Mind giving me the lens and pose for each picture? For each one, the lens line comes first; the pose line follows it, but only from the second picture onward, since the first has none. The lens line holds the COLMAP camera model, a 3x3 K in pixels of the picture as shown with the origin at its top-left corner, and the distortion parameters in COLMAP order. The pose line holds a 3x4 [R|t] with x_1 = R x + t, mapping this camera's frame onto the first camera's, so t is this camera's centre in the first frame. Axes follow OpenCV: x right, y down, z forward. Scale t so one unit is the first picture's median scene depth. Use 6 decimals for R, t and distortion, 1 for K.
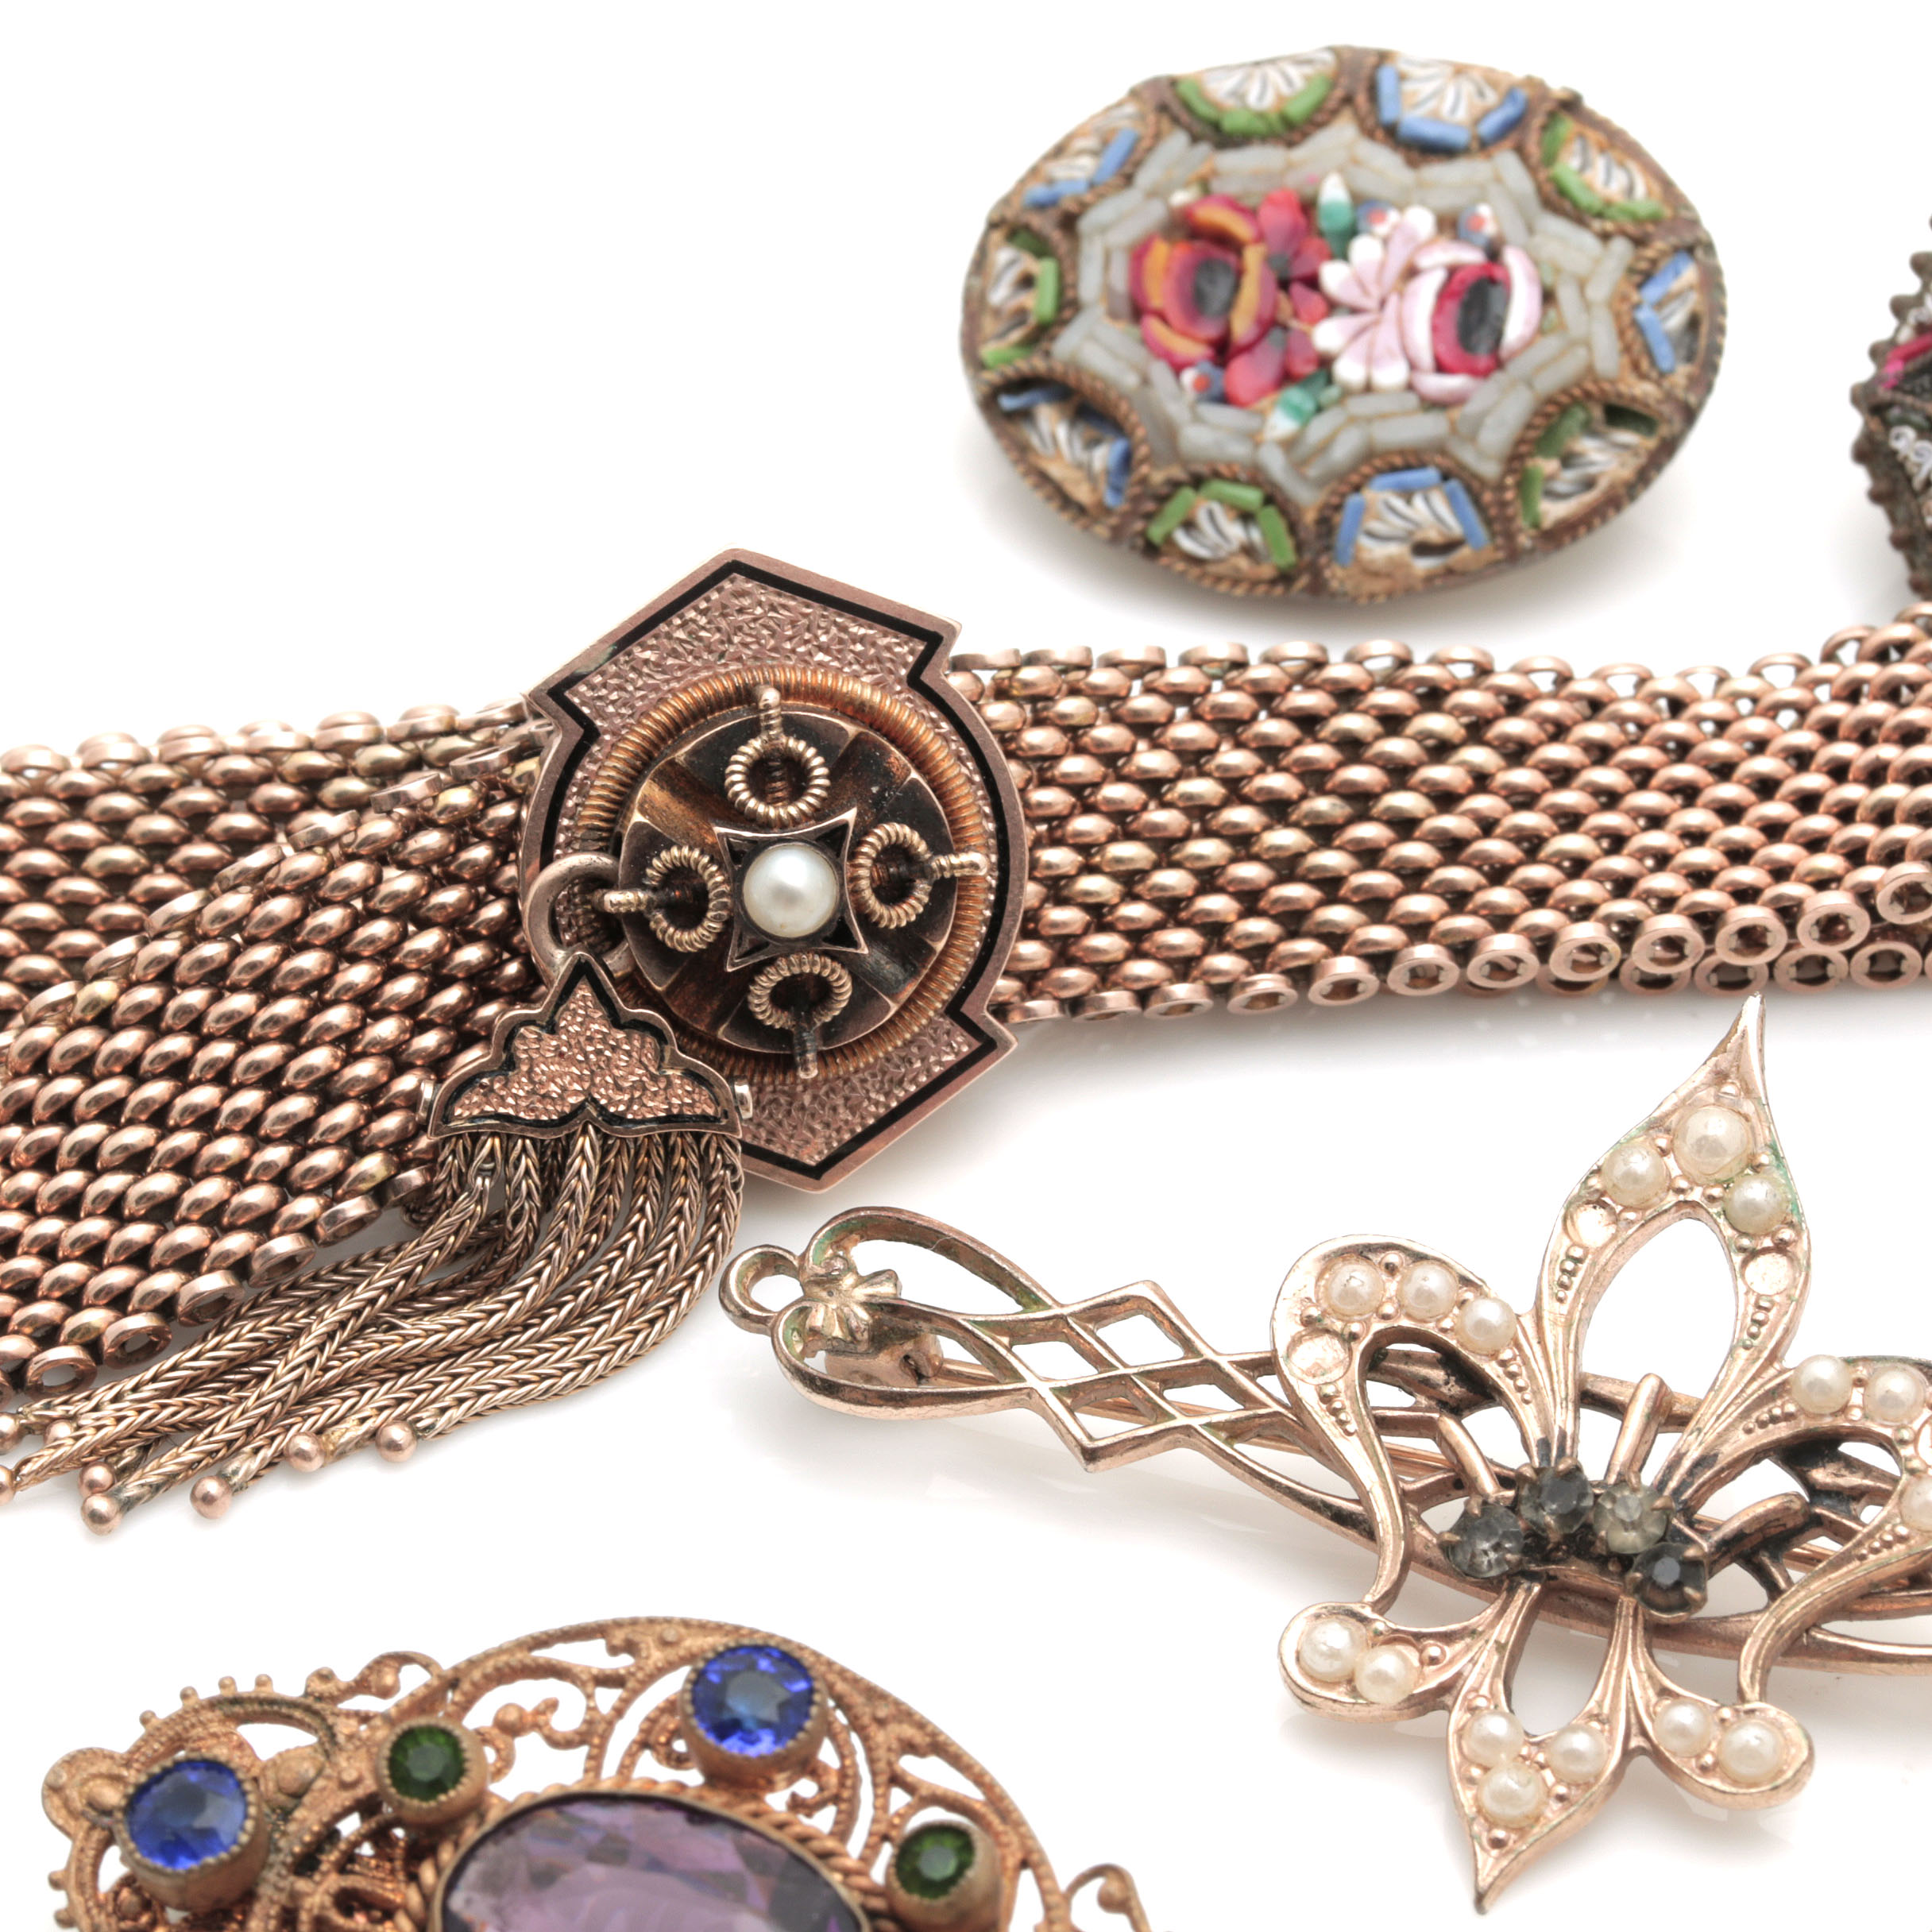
lens RADIAL K [[11034.7, 0, 788.7], [0, 11034.7, 852.0], [0, 0, 1]] dist [-0.143249, 0.000000]
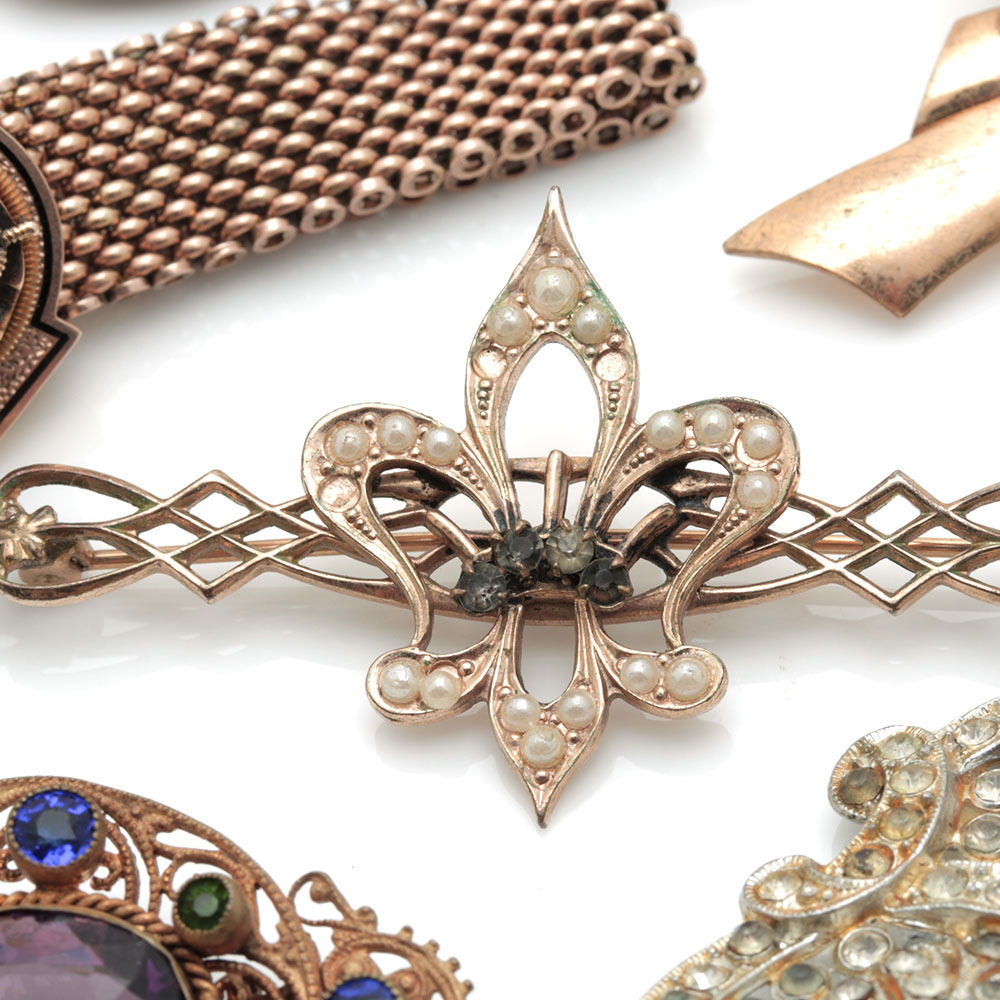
lens RADIAL K [[5711.5, 0, 504.9], [0, 5711.5, 501.9], [0, 0, 1]] dist [-0.143249, 0.000000]
pose [[0.956610, -0.259433, 0.132636, -0.033966], [0.241225, 0.960479, 0.138887, -0.055519], [-0.163425, -0.100865, 0.981386, 0.217034]]
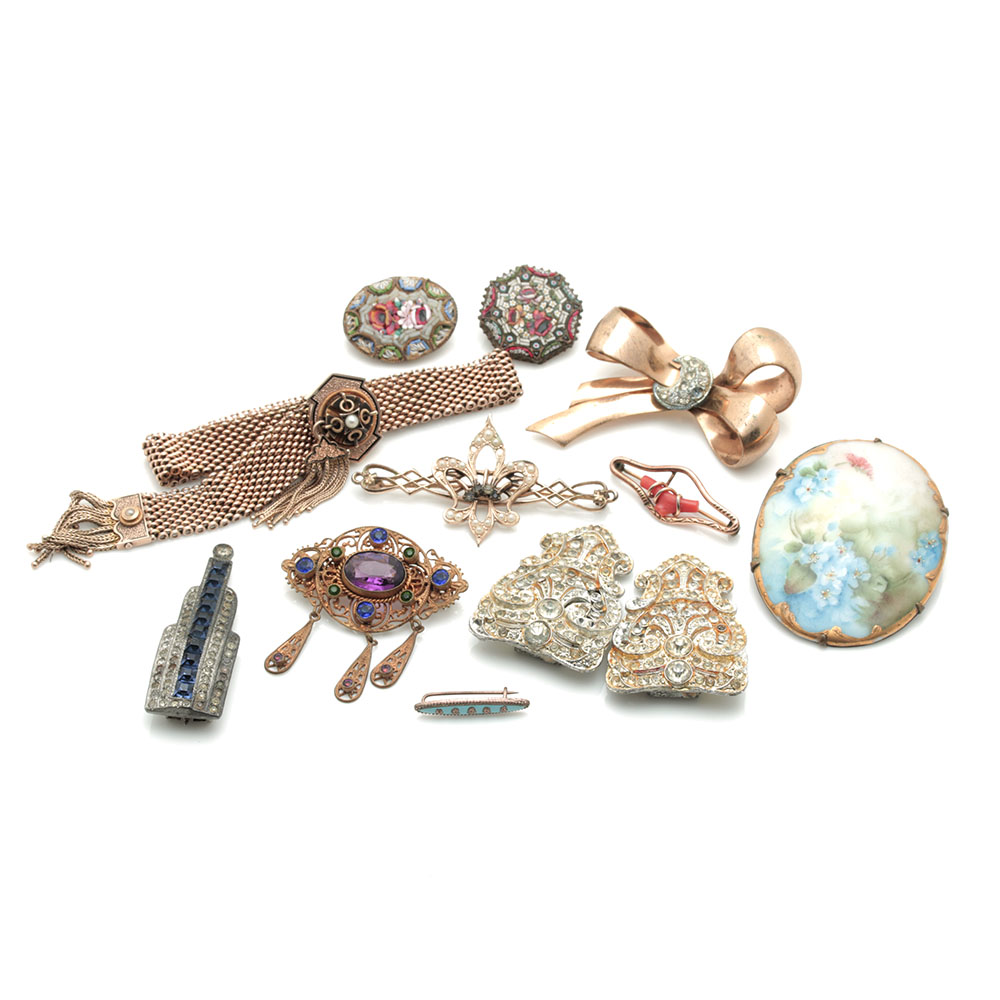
lens RADIAL K [[5711.5, 0, 503.4], [0, 5711.5, 499.0], [0, 0, 1]] dist [-0.143249, 0.000000]
pose [[0.966068, -0.176052, 0.188992, -0.589769], [0.161504, 0.982767, 0.089923, -0.253771], [-0.201566, -0.056349, 0.977853, -2.514214]]
